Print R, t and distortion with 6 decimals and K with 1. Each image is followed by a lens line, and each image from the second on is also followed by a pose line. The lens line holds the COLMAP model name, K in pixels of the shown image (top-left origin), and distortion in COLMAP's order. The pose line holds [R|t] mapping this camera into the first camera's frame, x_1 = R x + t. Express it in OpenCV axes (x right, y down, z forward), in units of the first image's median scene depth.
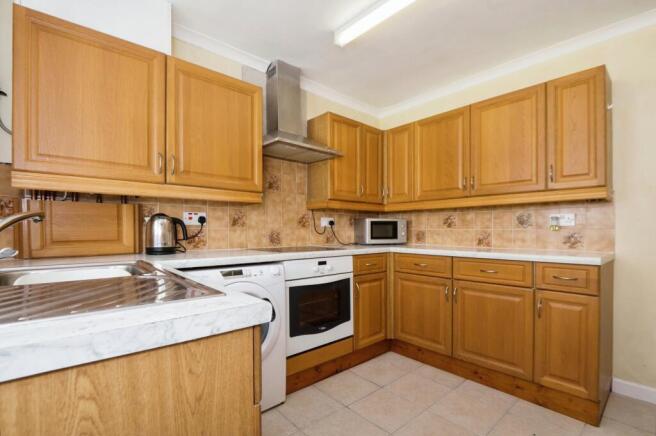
lens RADIAL K [[306.4, 0, 333.9], [0, 306.4, 234.3], [0, 0, 1]] dist [-0.012989, -0.005306]
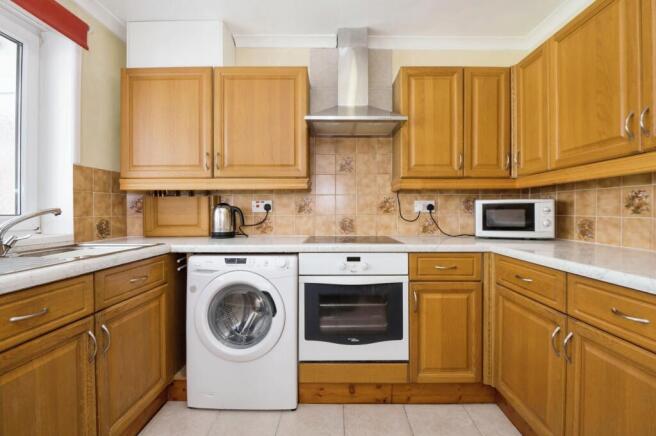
lens RADIAL K [[306.4, 0, 328.3], [0, 306.4, 214.2], [0, 0, 1]] dist [-0.012989, -0.005306]
pose [[0.731747, 0.003353, -0.681568, 0.408885], [-0.006763, 0.999974, -0.002341, -0.019966], [0.681543, 0.006322, 0.731751, 0.319613]]
